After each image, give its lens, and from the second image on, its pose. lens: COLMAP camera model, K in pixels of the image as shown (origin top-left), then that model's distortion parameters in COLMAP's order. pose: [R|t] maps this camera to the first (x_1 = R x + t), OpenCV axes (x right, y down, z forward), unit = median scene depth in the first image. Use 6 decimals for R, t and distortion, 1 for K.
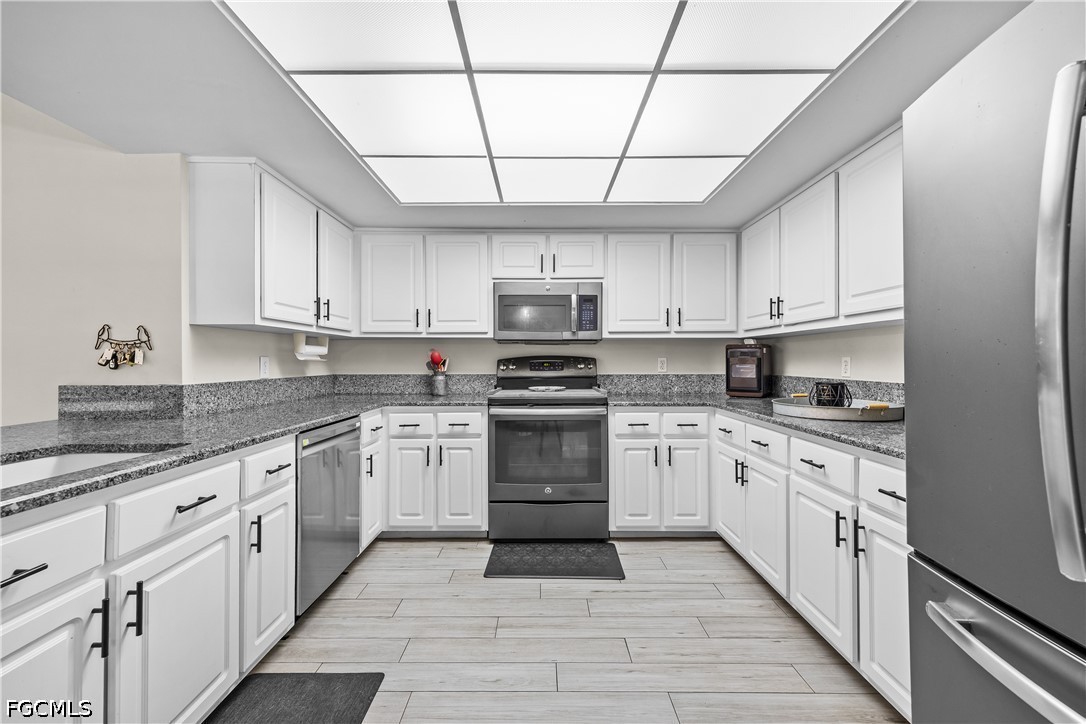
lens RADIAL K [[436.1, 0, 542.7], [0, 436.1, 366.6], [0, 0, 1]] dist [-0.001117, 0.000400]
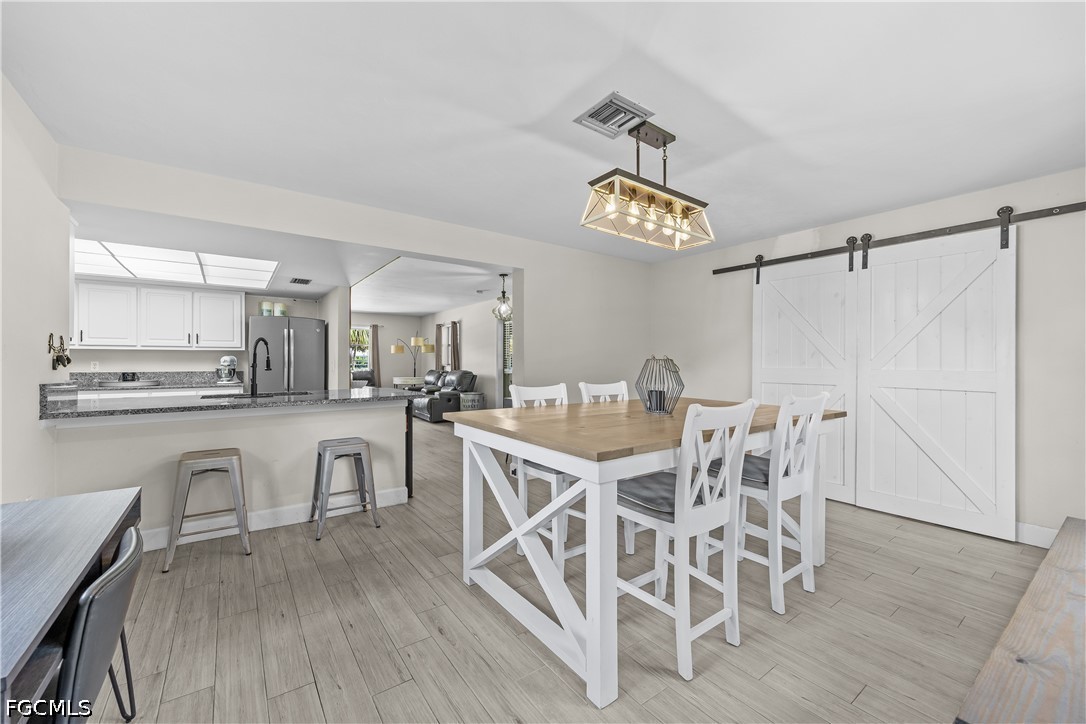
lens RADIAL K [[436.1, 0, 539.5], [0, 436.1, 360.0], [0, 0, 1]] dist [-0.001117, 0.000400]
pose [[-0.580671, 0.006439, 0.814113, -2.382572], [0.012941, 0.999915, 0.001321, -0.005389], [-0.814036, 0.011303, -0.580705, 0.517309]]
